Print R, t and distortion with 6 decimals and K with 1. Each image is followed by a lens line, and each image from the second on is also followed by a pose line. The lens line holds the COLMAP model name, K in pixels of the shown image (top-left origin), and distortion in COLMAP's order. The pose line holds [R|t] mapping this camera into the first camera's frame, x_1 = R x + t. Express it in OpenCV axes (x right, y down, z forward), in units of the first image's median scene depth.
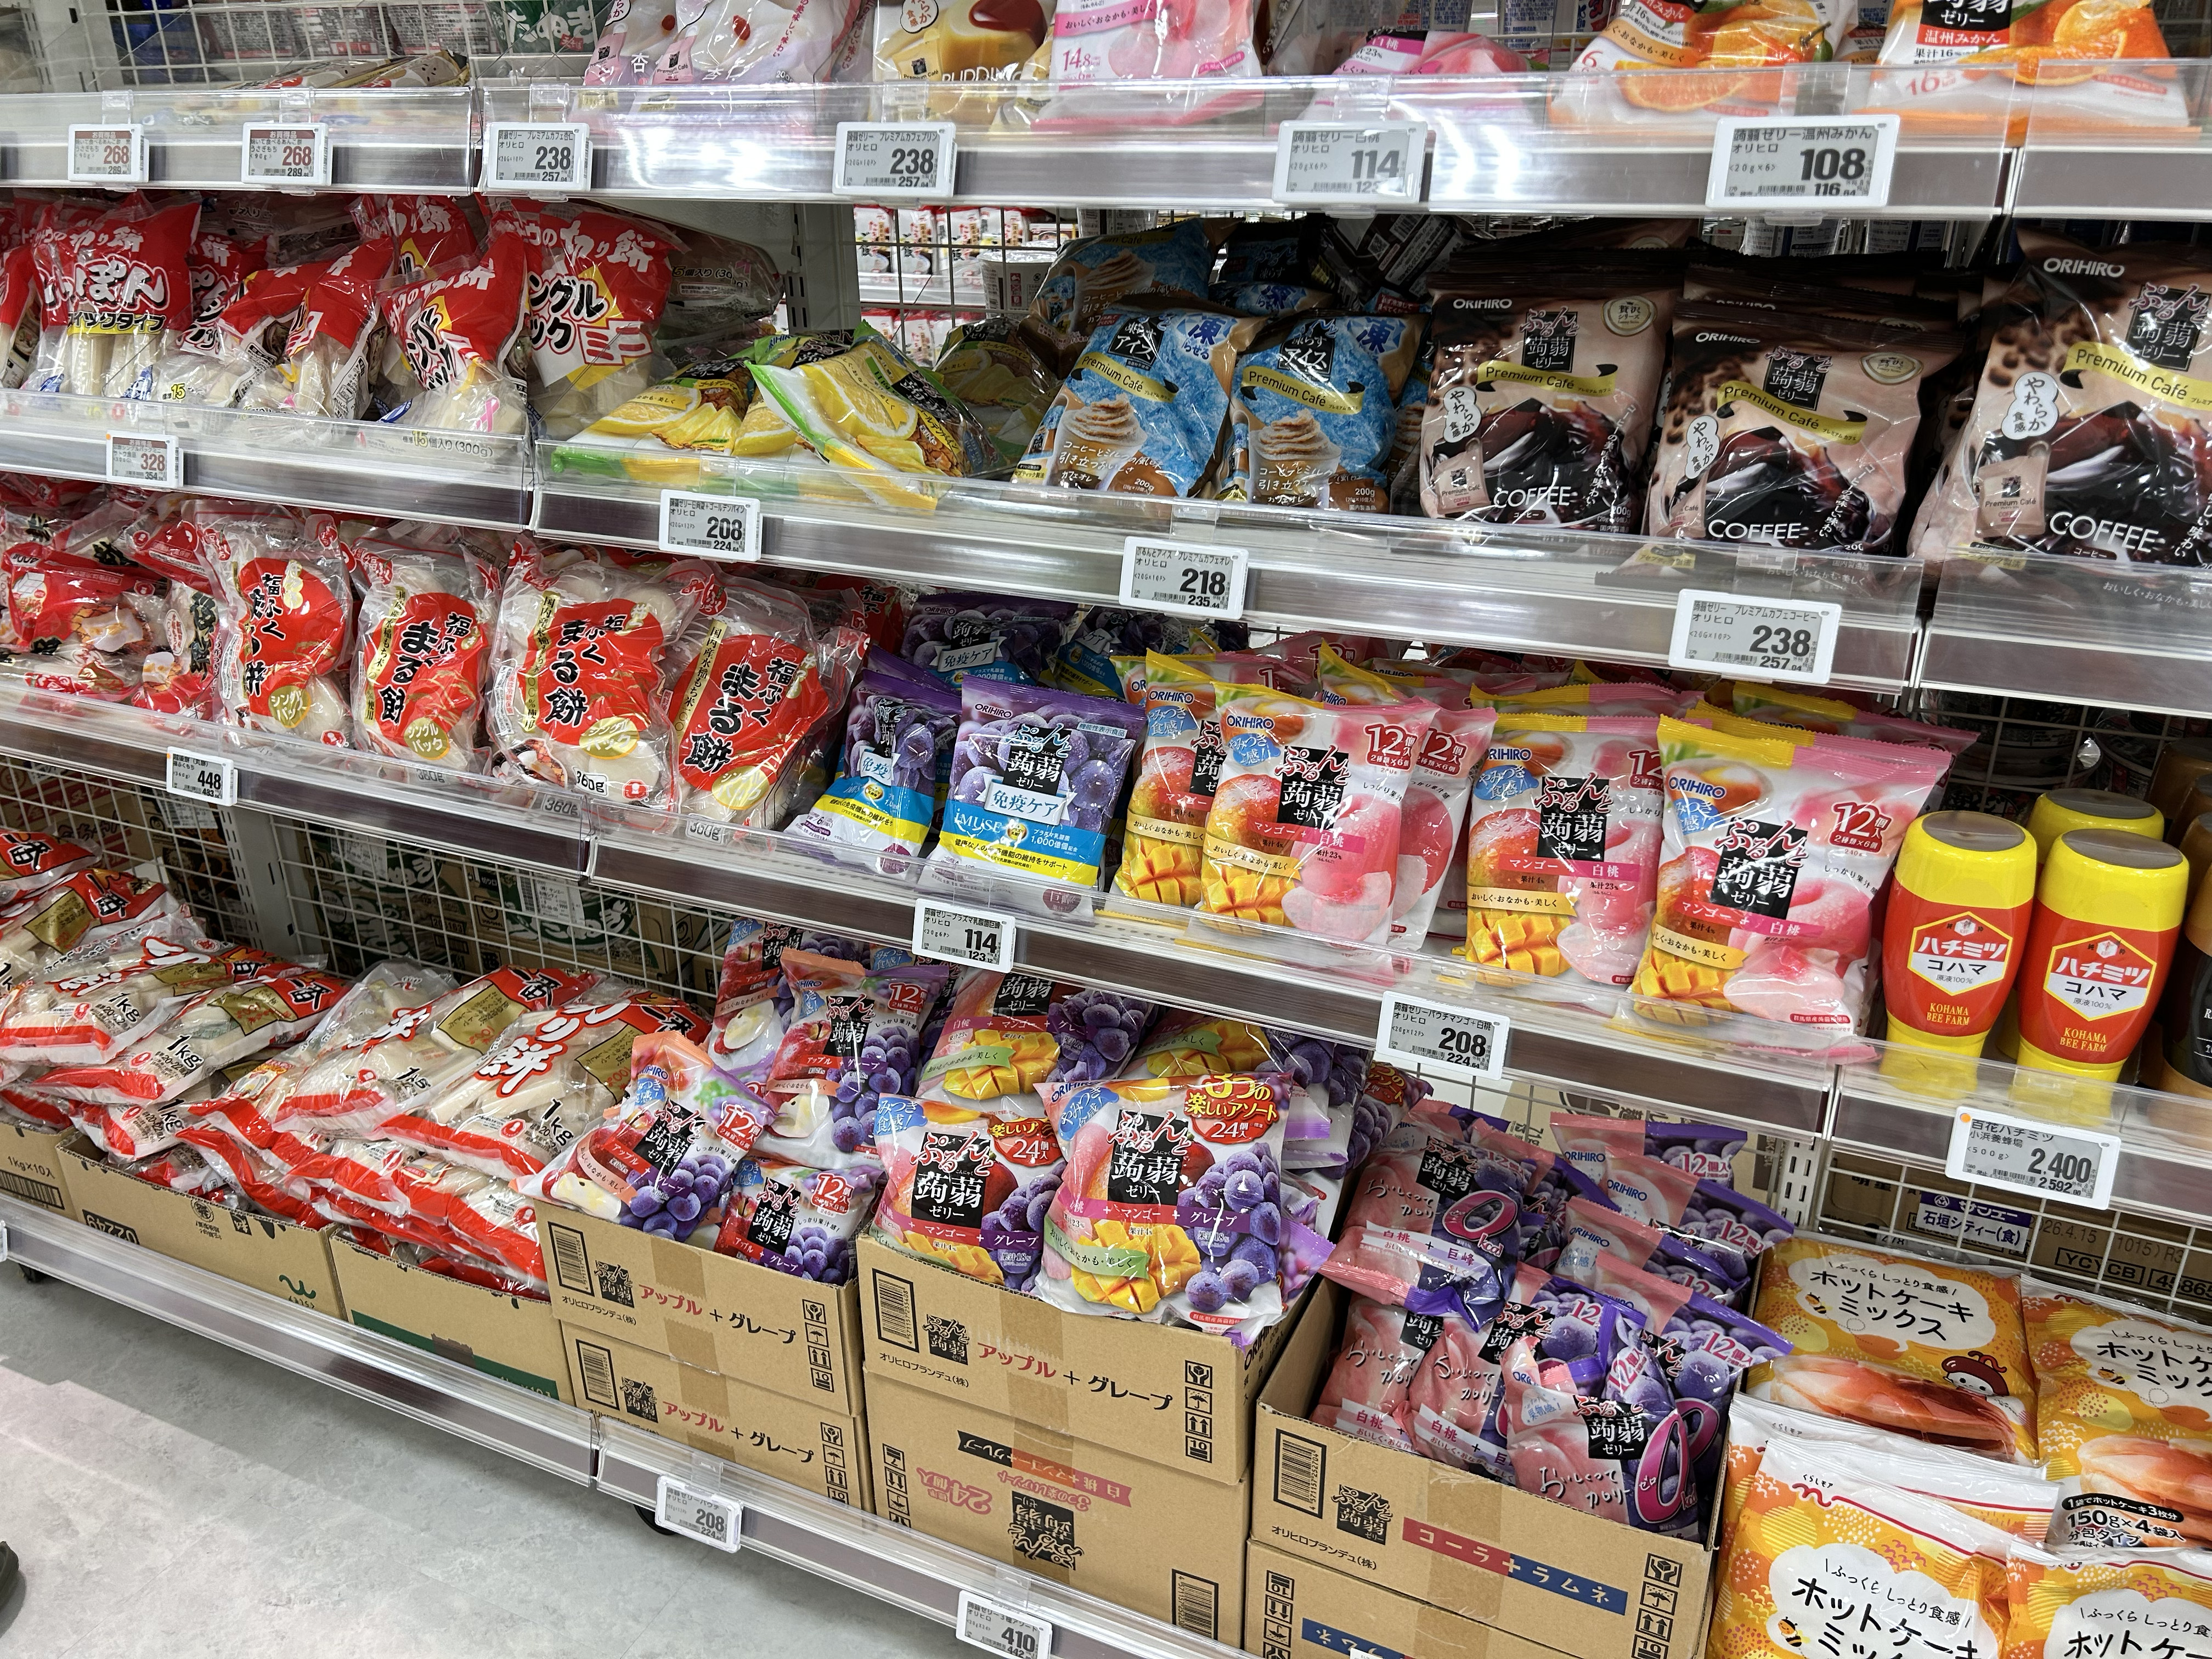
lens RADIAL K [[1665.1, 0, 1141.1], [0, 1665.1, 870.2], [0, 0, 1]] dist [0.141808, -0.345278]
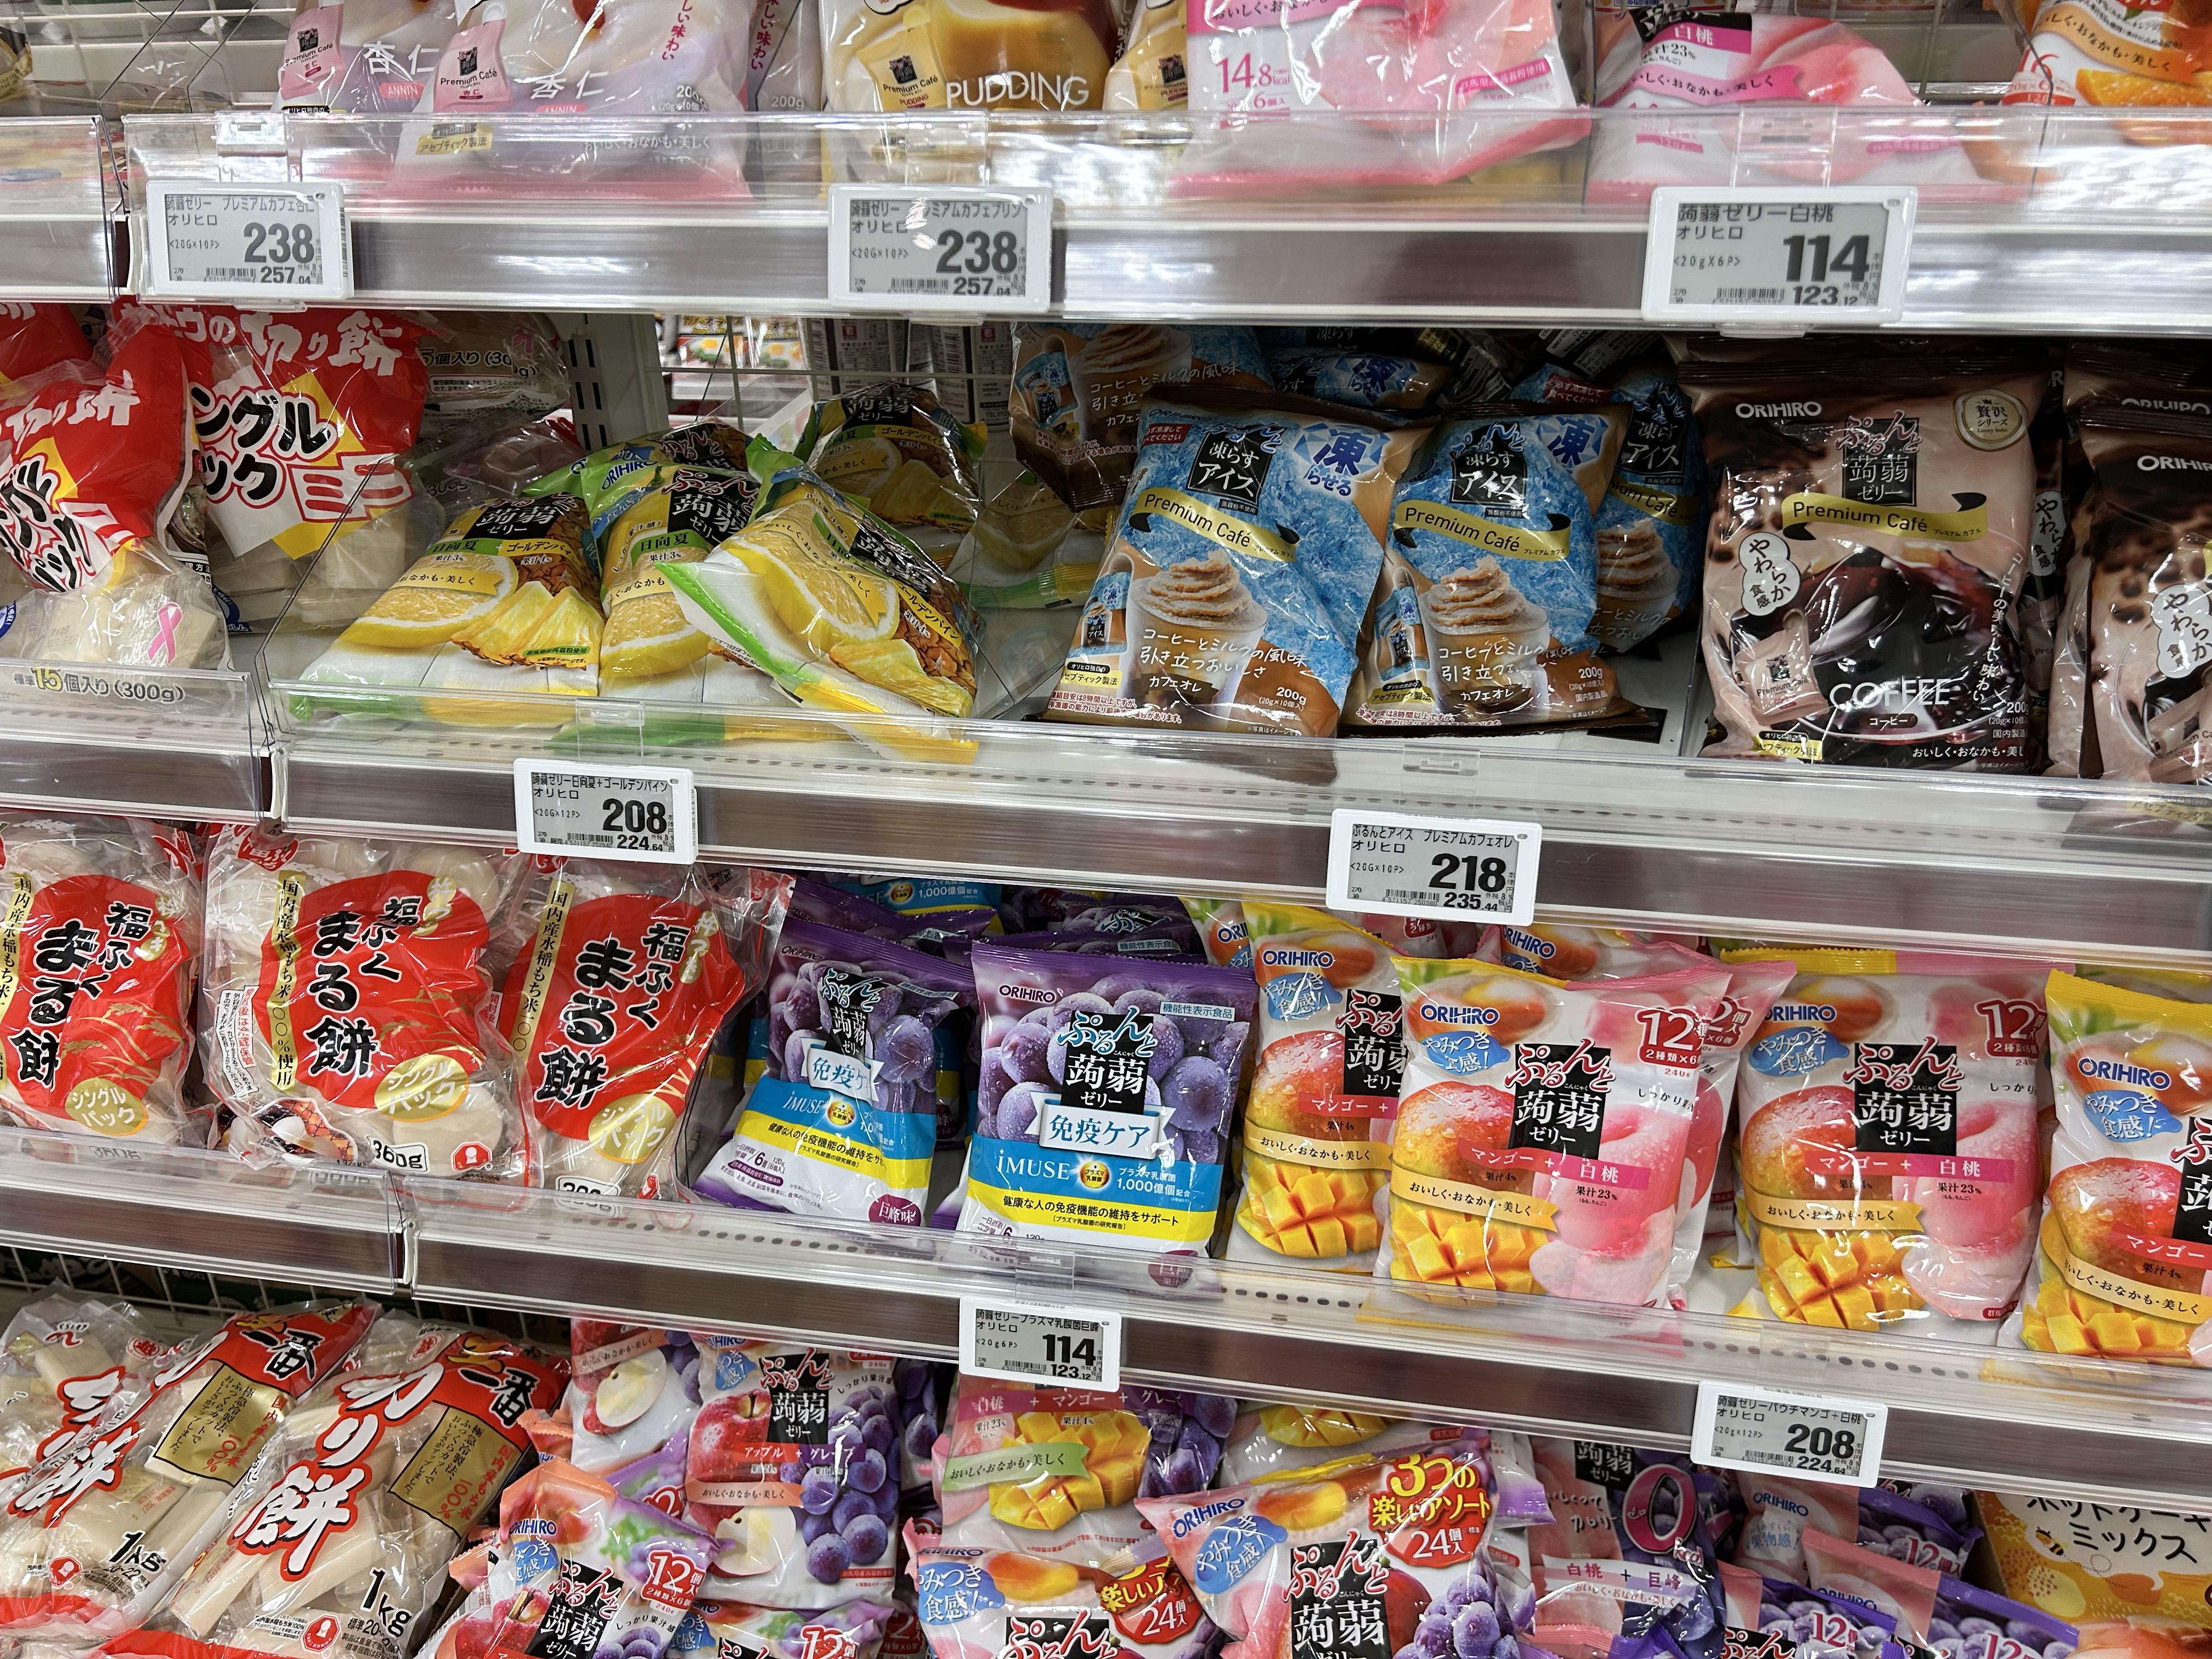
lens RADIAL K [[1634.1, 0, 1092.1], [0, 1634.1, 838.2], [0, 0, 1]] dist [0.034969, -0.042557]
pose [[0.969866, -0.119802, 0.212149, -0.200301], [0.107347, 0.991802, 0.069324, -0.206423], [-0.218715, -0.044462, 0.974775, 0.345743]]
